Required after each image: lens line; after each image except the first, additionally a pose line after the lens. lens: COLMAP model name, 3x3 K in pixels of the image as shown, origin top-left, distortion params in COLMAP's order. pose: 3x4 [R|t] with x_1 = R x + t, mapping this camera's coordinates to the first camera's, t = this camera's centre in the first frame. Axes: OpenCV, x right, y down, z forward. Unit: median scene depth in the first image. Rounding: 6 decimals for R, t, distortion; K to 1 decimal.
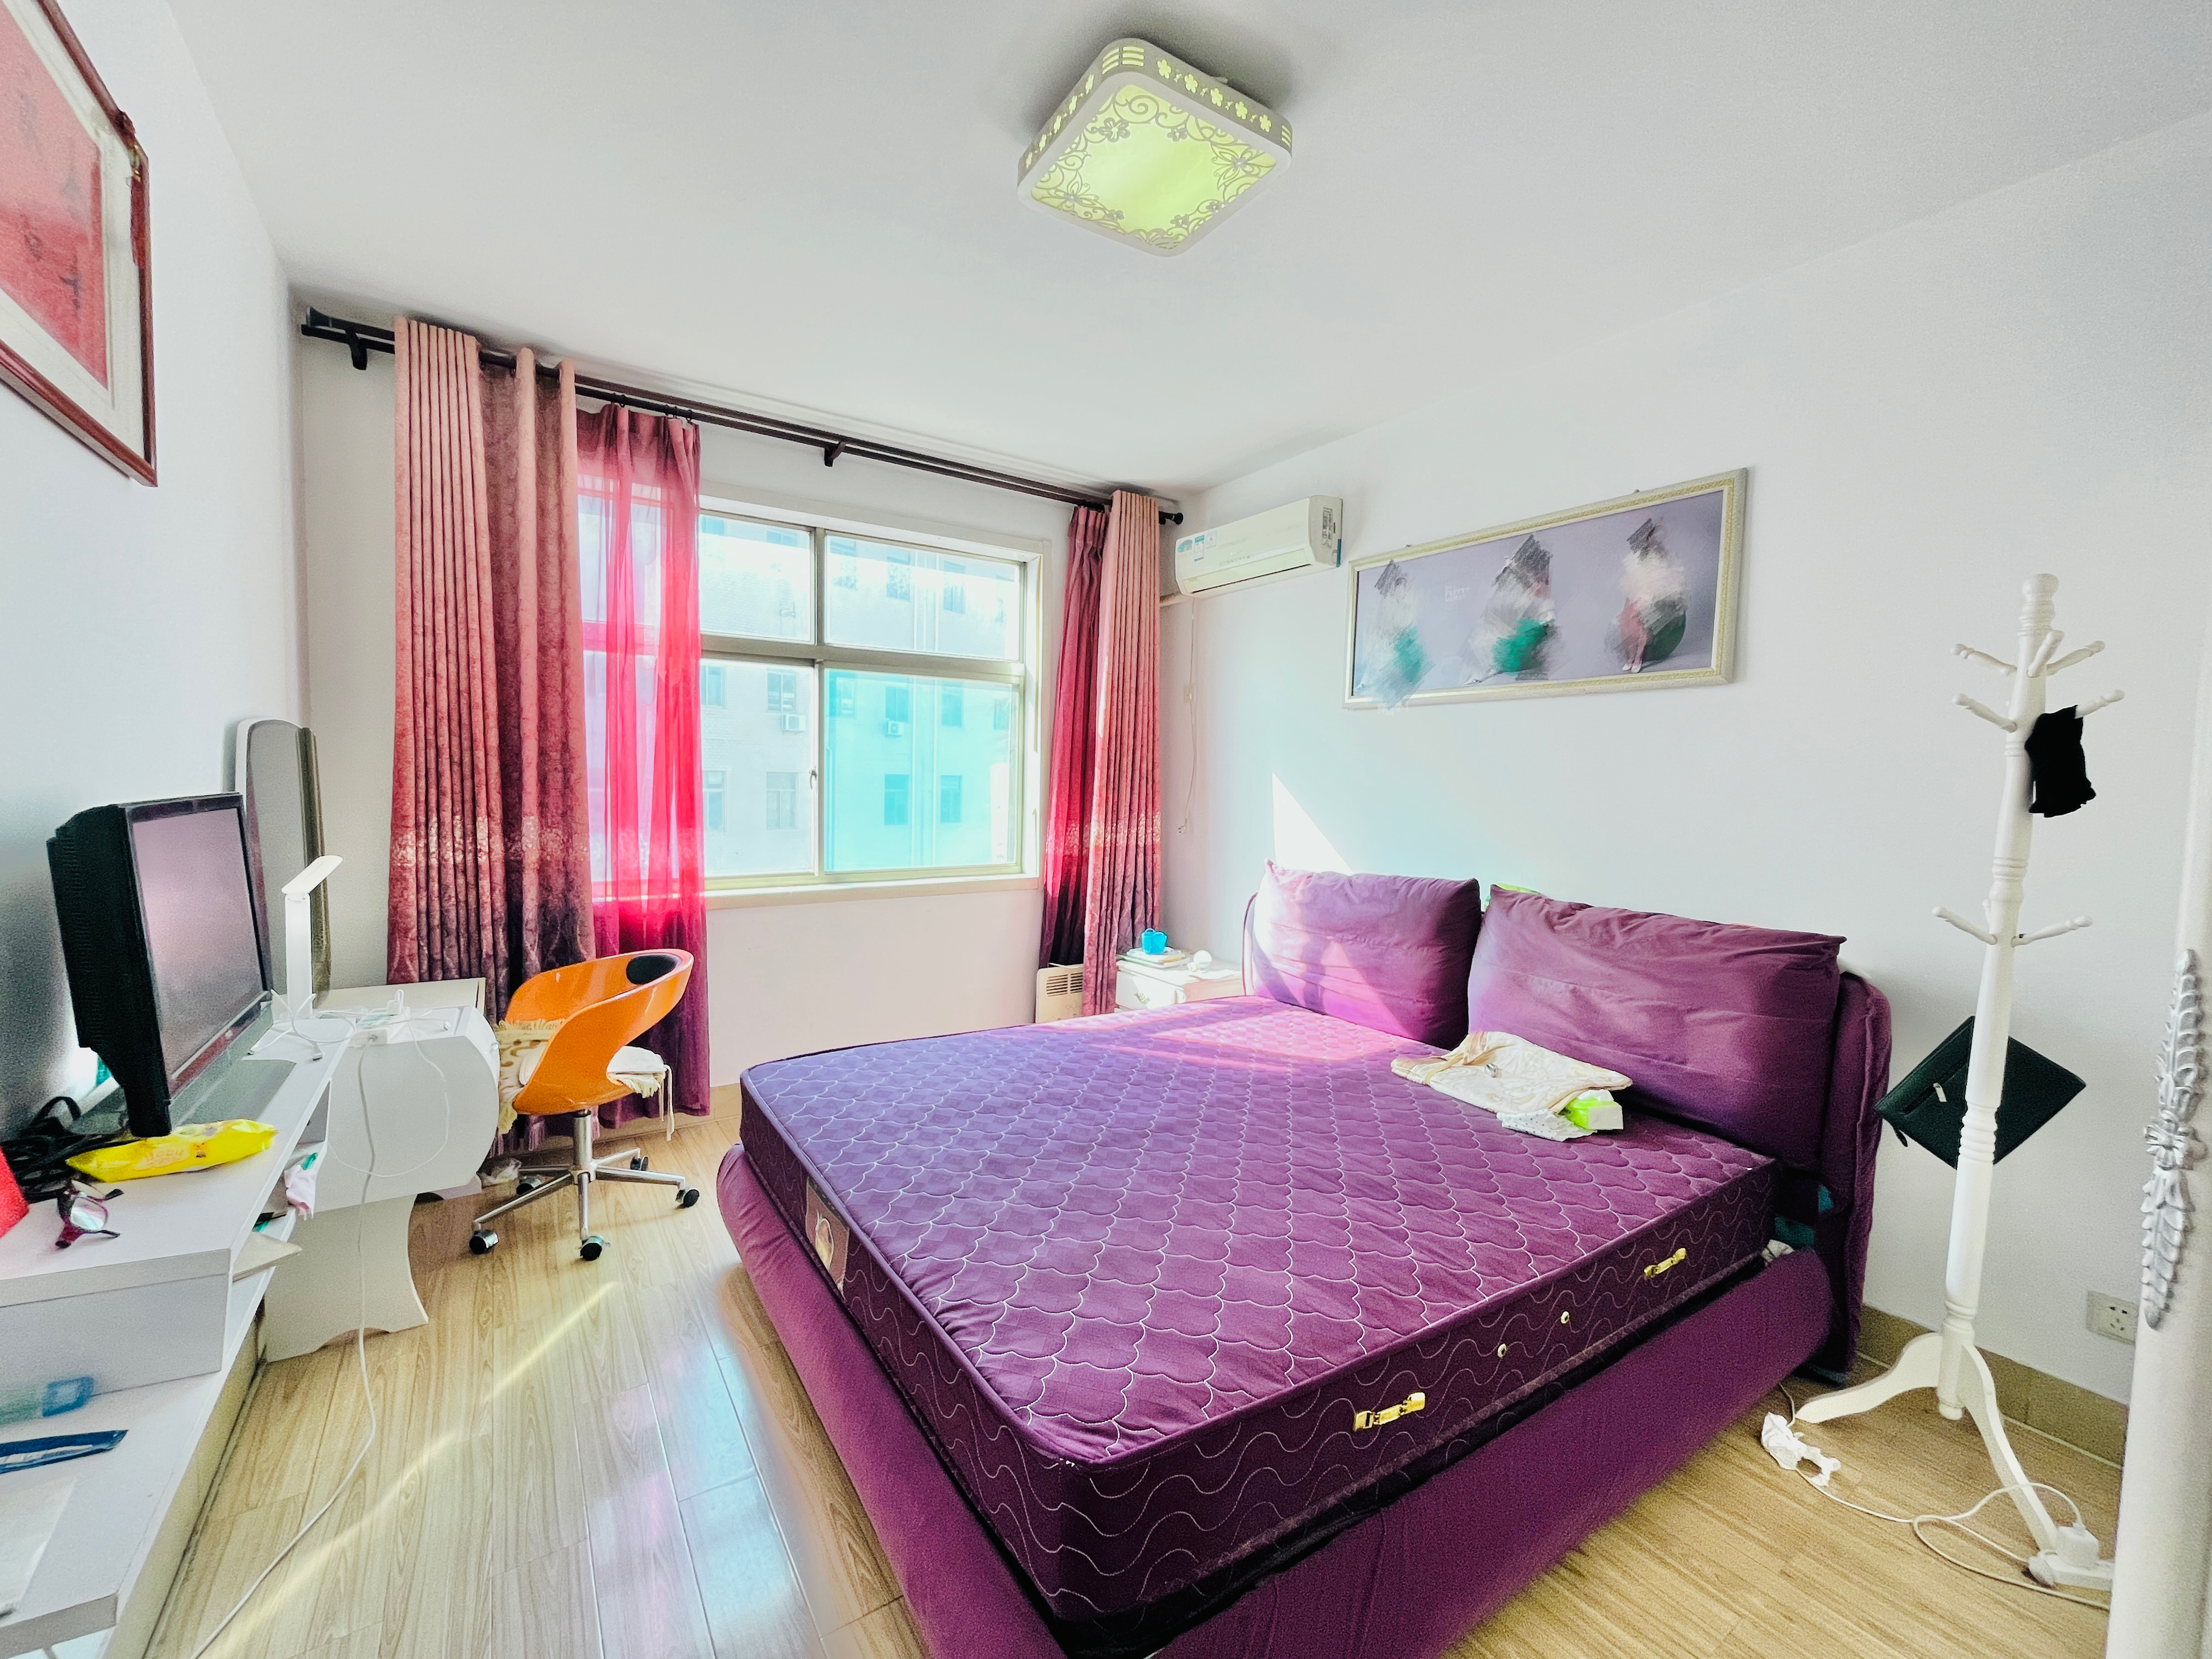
lens RADIAL K [[886.8, 0, 1094.8], [0, 886.8, 830.4], [0, 0, 1]] dist [-0.001966, -0.000219]
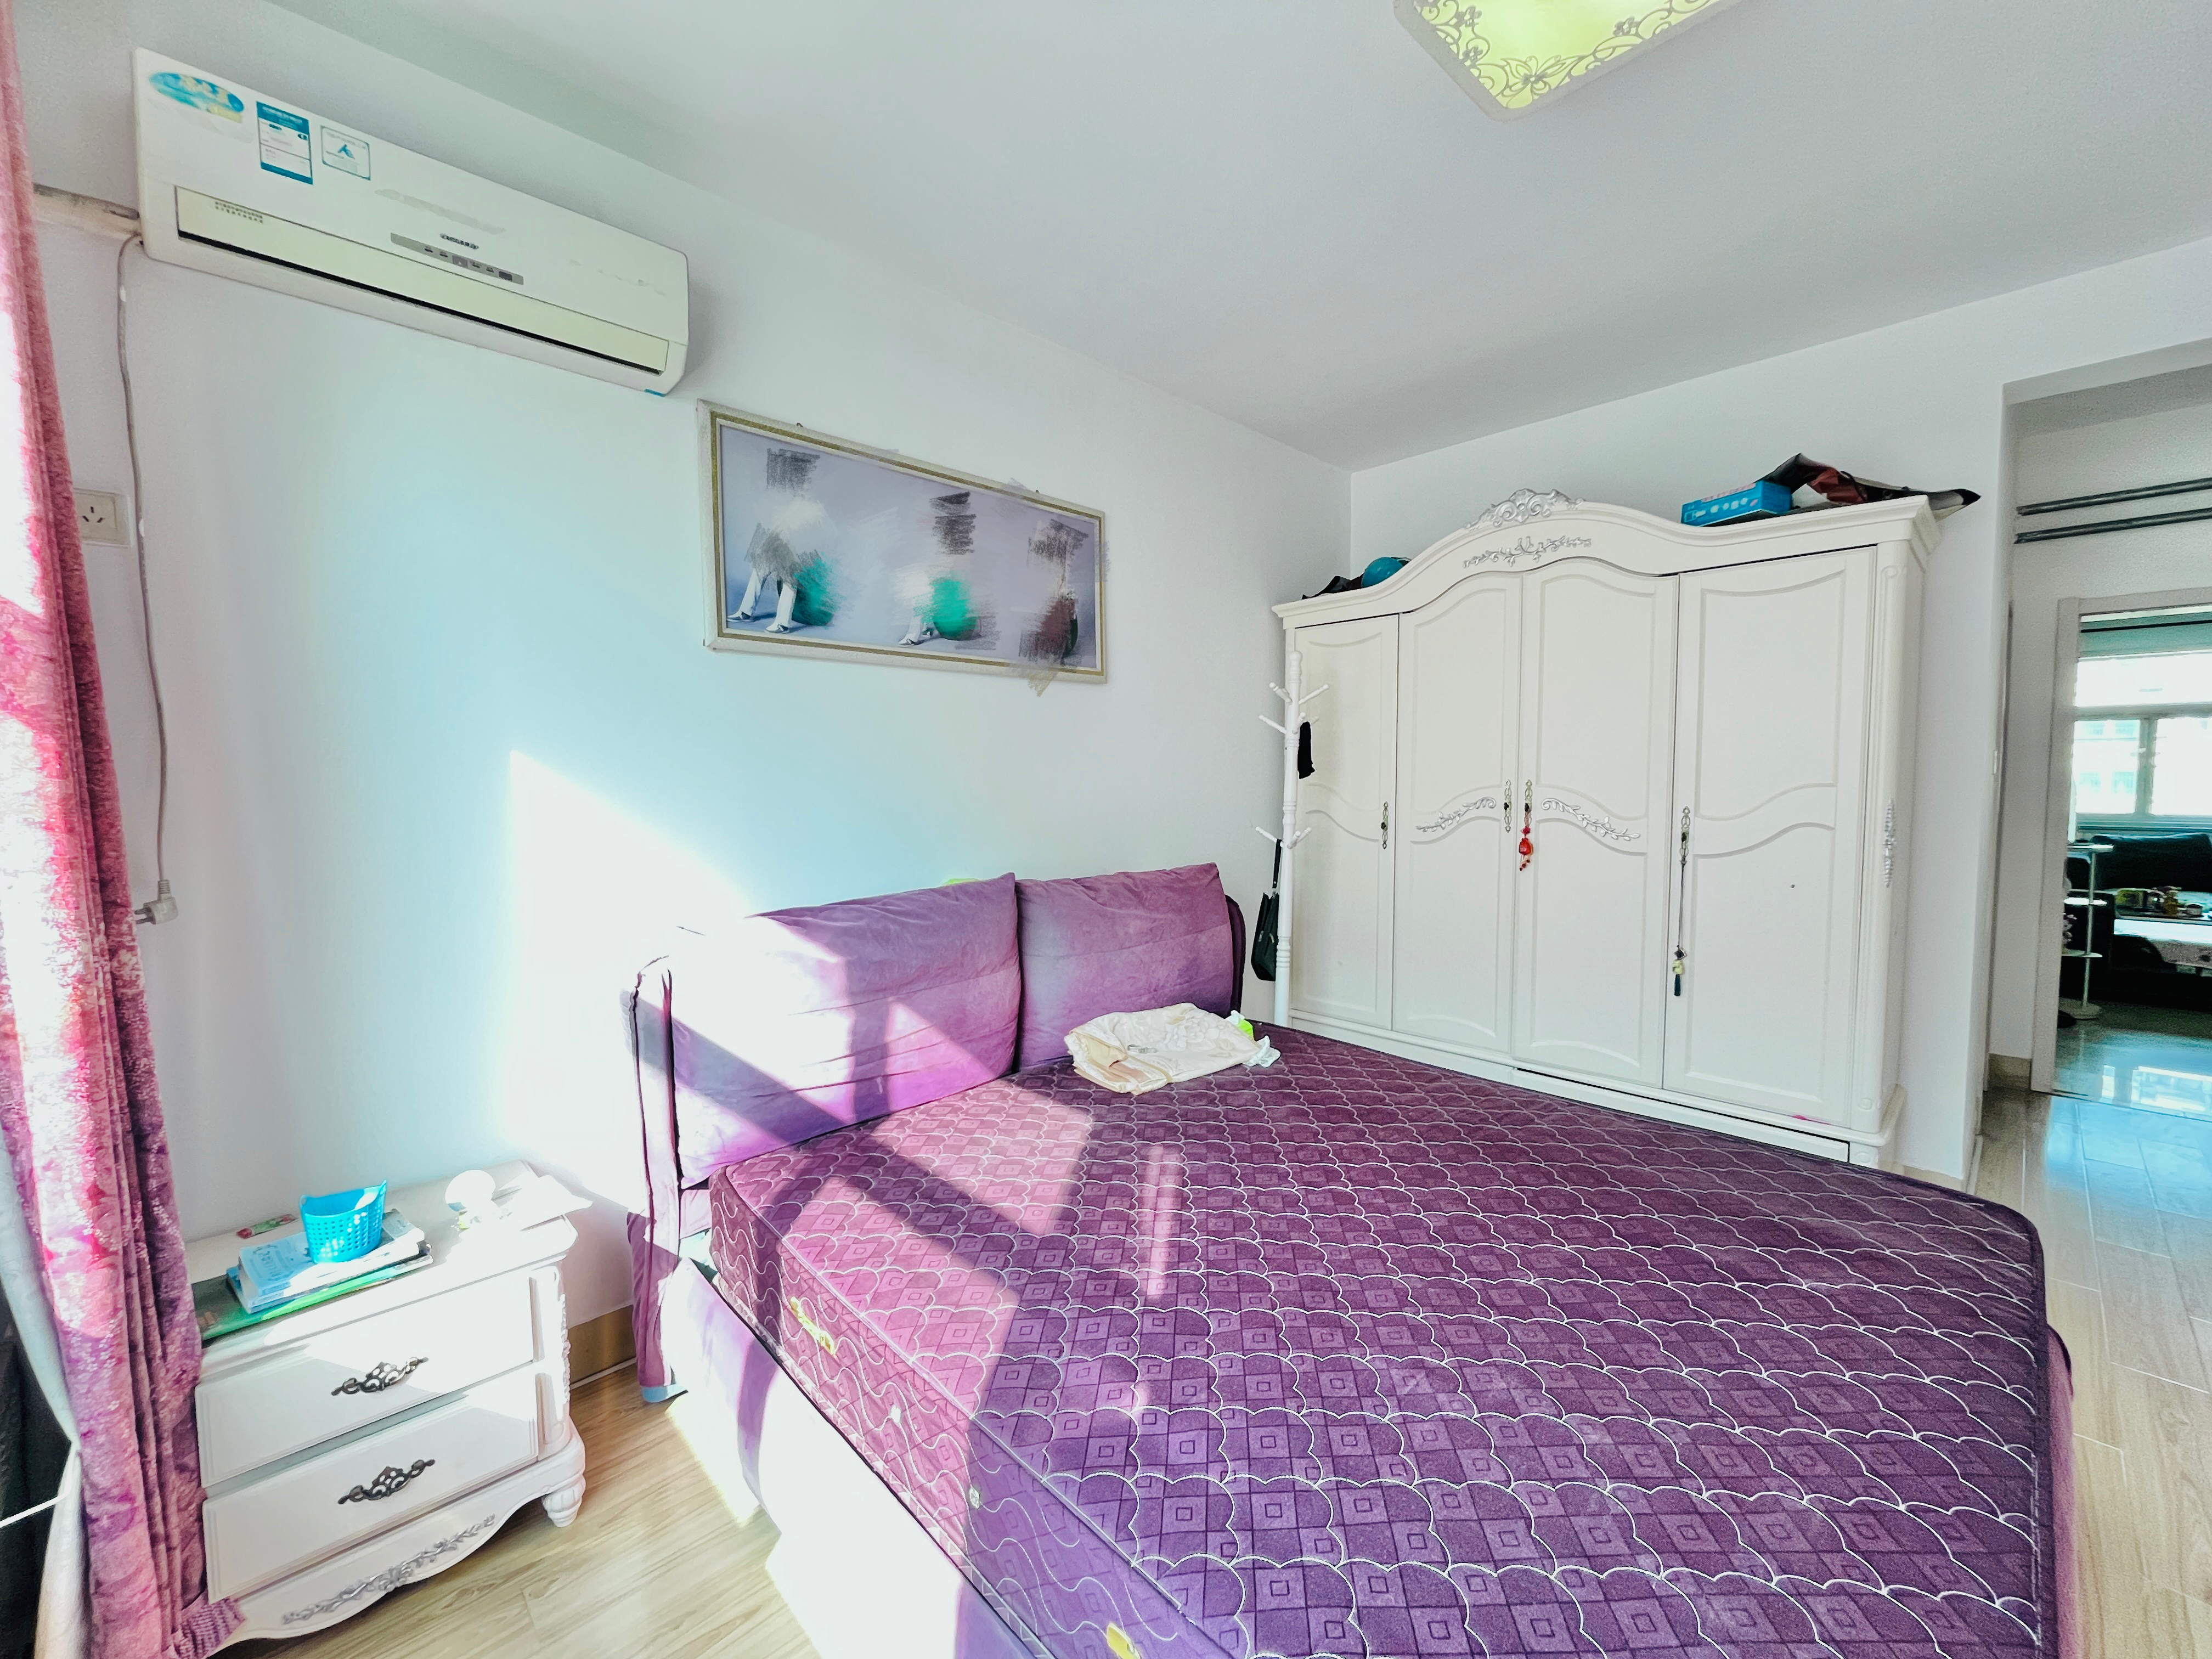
lens RADIAL K [[886.8, 0, 1094.8], [0, 886.8, 830.4], [0, 0, 1]] dist [-0.001966, -0.000219]
pose [[-0.173657, -0.080781, 0.981487, -0.497826], [0.059821, 0.993924, 0.092389, -0.072150], [-0.982988, 0.074758, -0.167769, 1.154598]]
